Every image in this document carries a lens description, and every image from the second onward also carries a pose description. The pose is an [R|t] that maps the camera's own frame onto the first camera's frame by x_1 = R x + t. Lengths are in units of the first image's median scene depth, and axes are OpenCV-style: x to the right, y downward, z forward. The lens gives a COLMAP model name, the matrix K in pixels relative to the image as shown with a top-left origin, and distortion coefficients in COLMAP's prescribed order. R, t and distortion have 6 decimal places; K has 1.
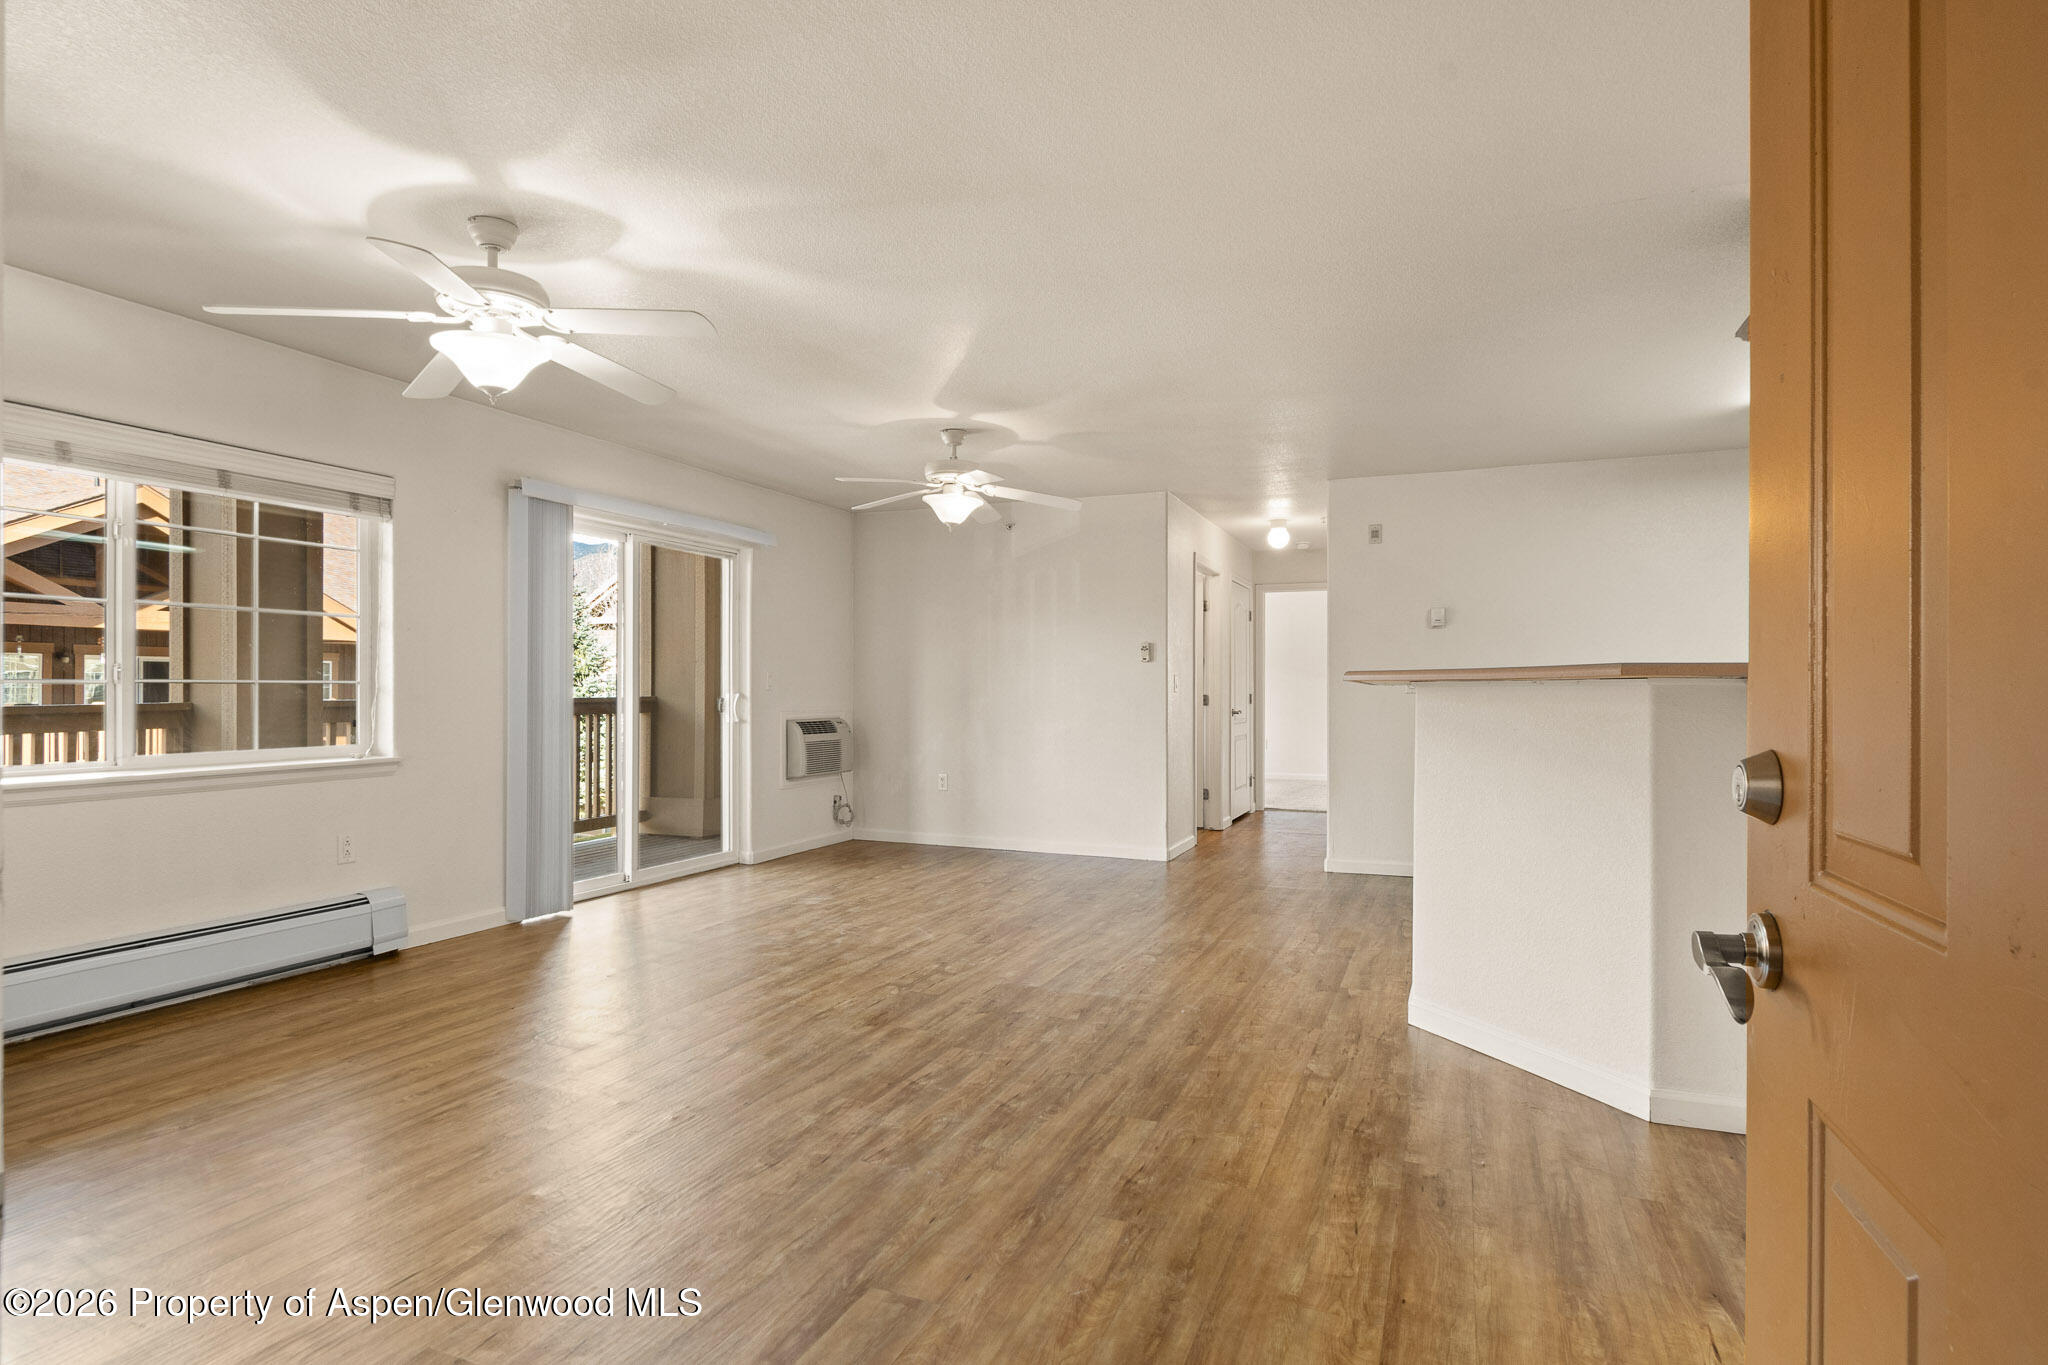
lens RADIAL K [[1058.5, 0, 1016.6], [0, 1058.5, 687.6], [0, 0, 1]] dist [0.003659, 0.000165]
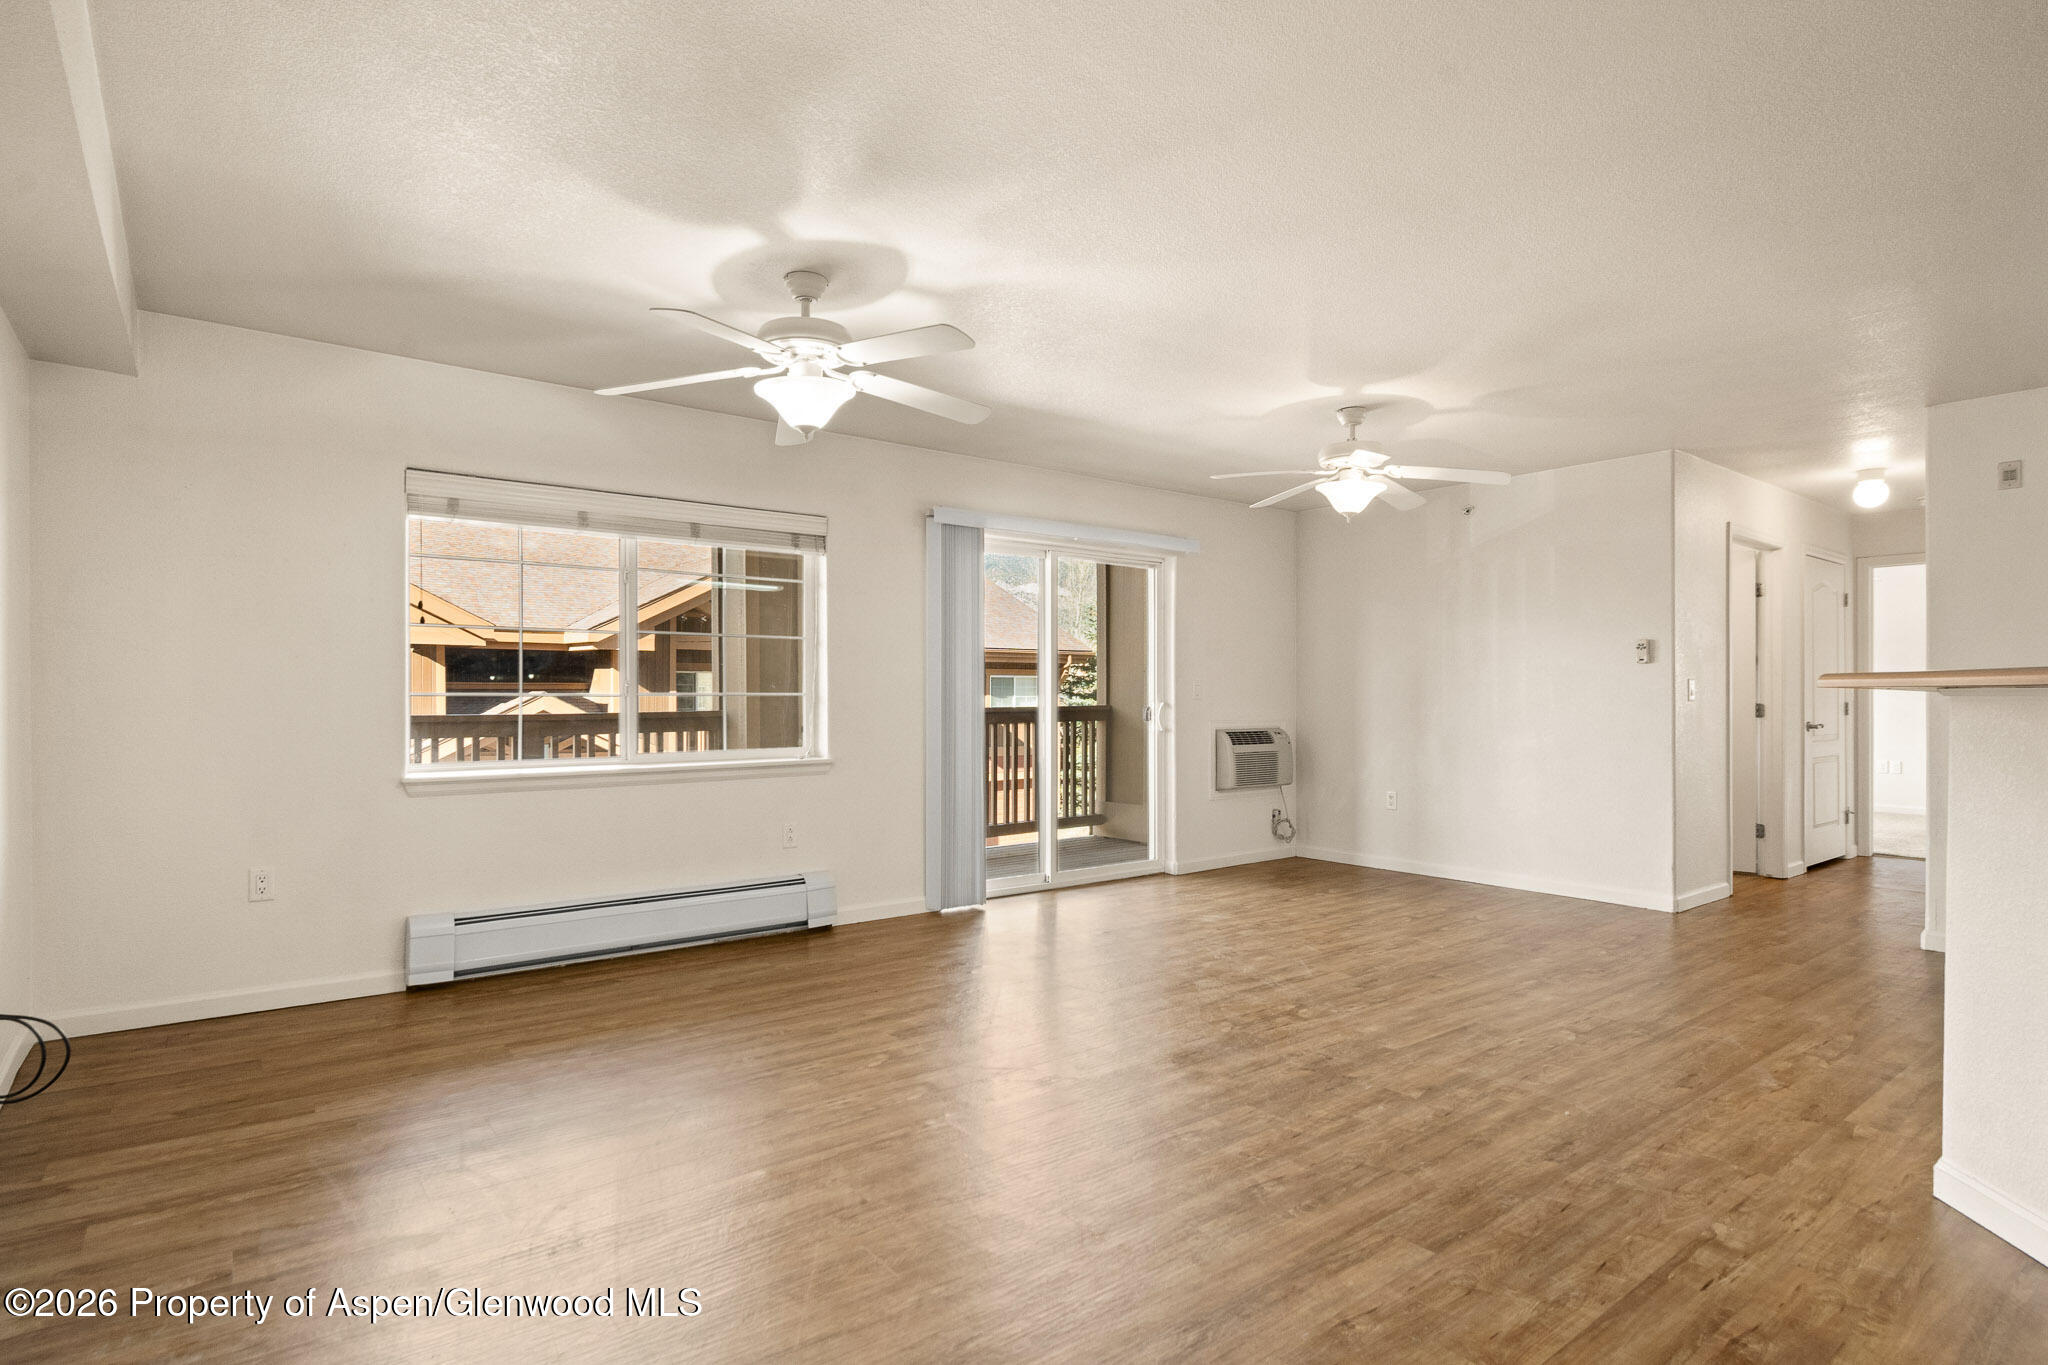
lens RADIAL K [[1043.7, 0, 1011.6], [0, 1043.7, 701.9], [0, 0, 1]] dist [0.001857, -0.001551]
pose [[0.869617, -0.000619, -0.493726, 0.149764], [0.004001, 0.999975, 0.005795, -0.002310], [0.493710, -0.007015, 0.869598, 0.108835]]
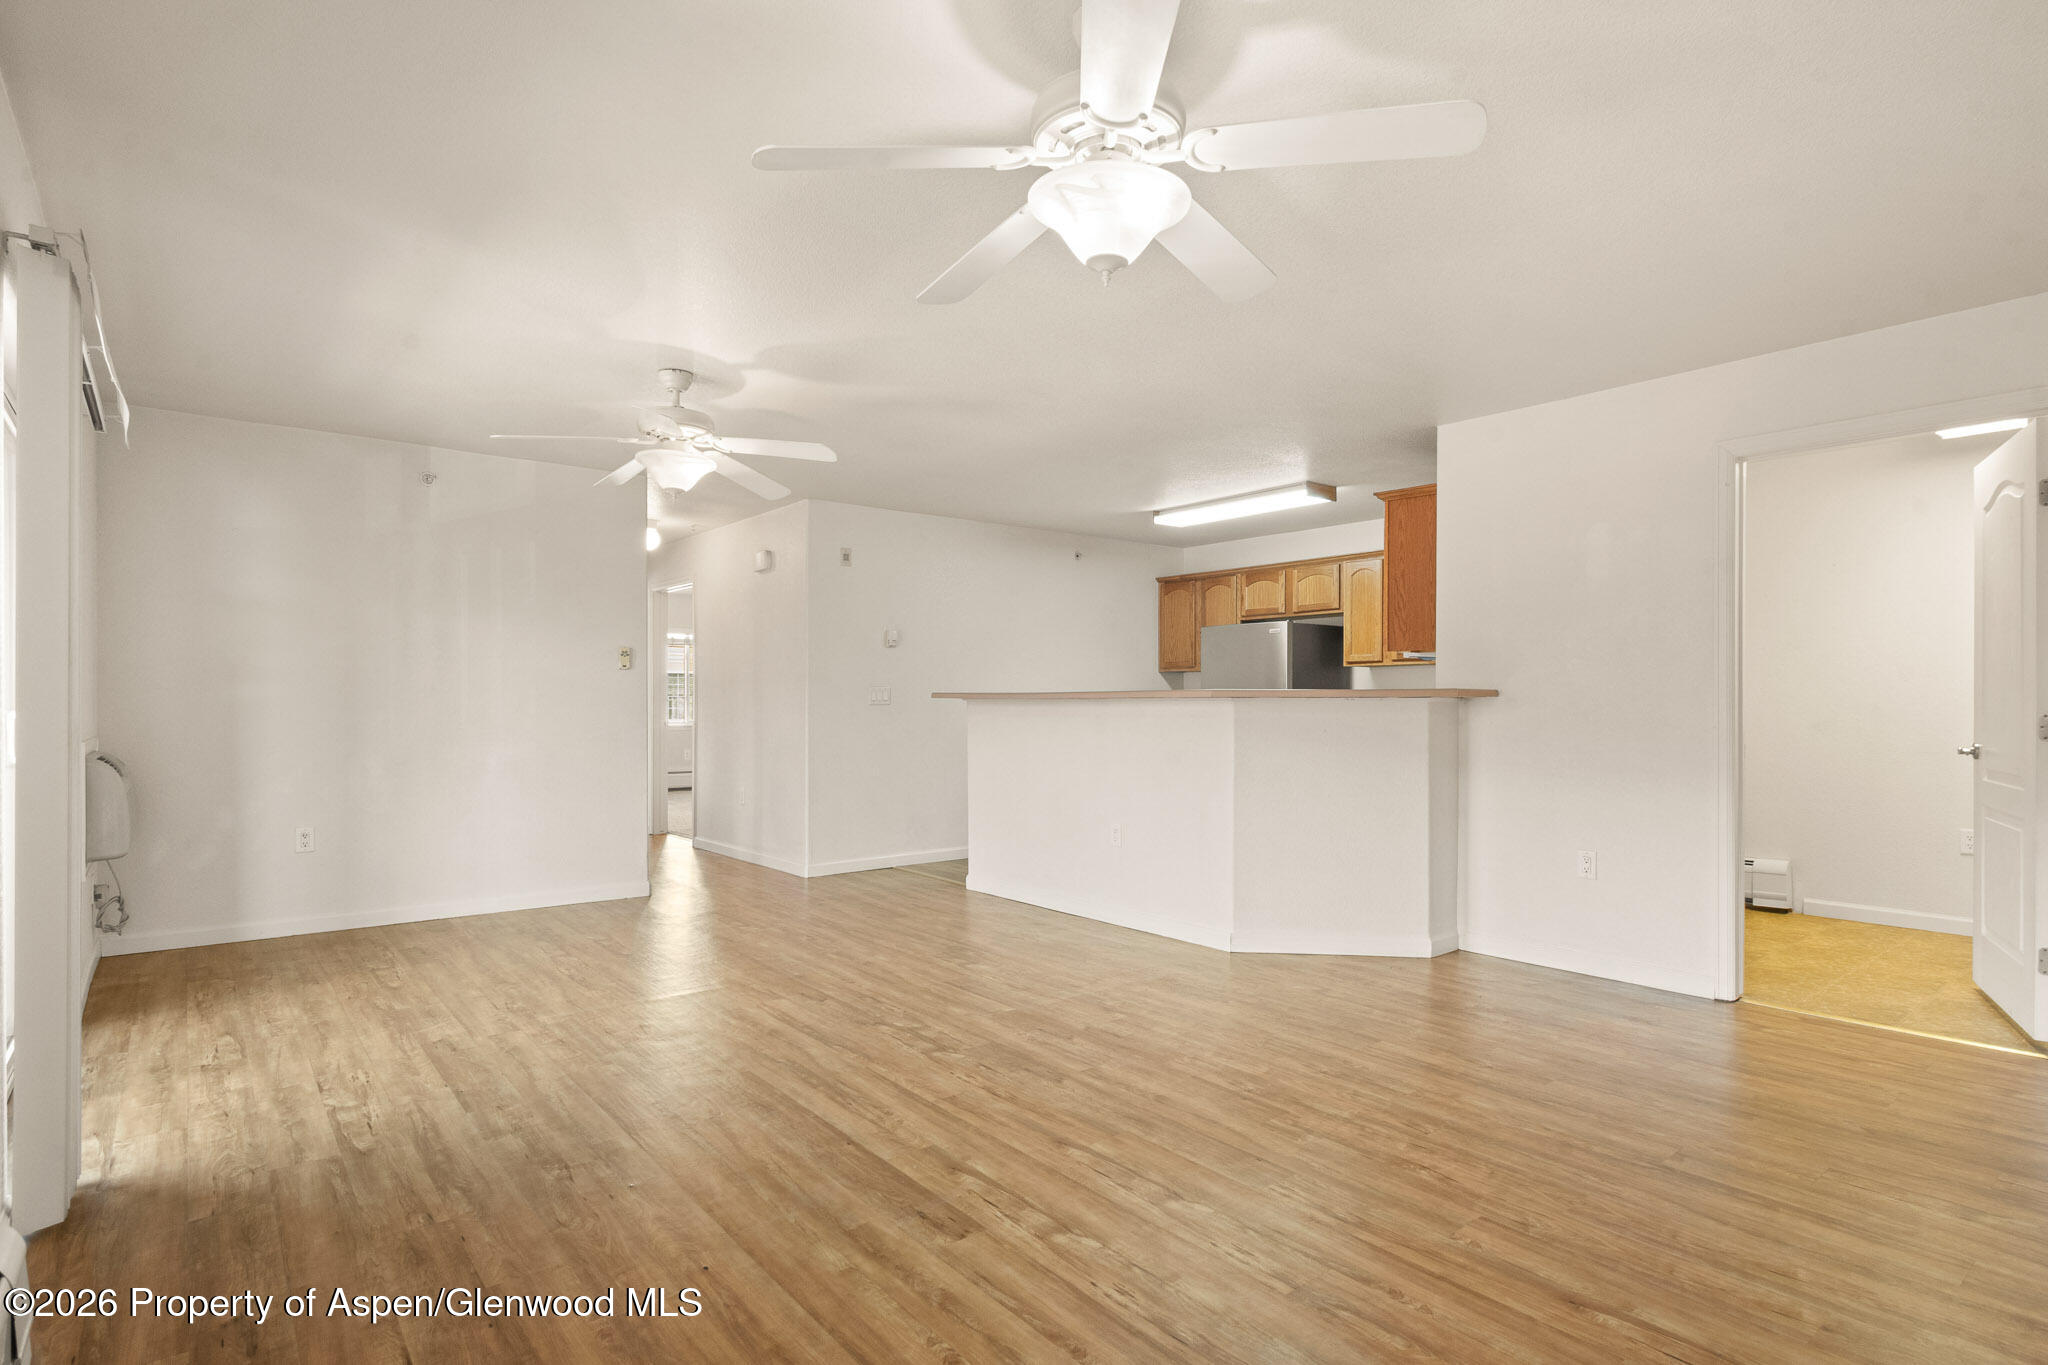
lens RADIAL K [[1046.3, 0, 1016.7], [0, 1046.3, 697.3], [0, 0, 1]] dist [-0.006836, -0.000203]
pose [[0.475228, 0.001621, 0.879861, -0.738835], [-0.002866, 0.999996, -0.000294, -0.002955], [-0.879858, -0.002383, 0.475230, 0.488327]]
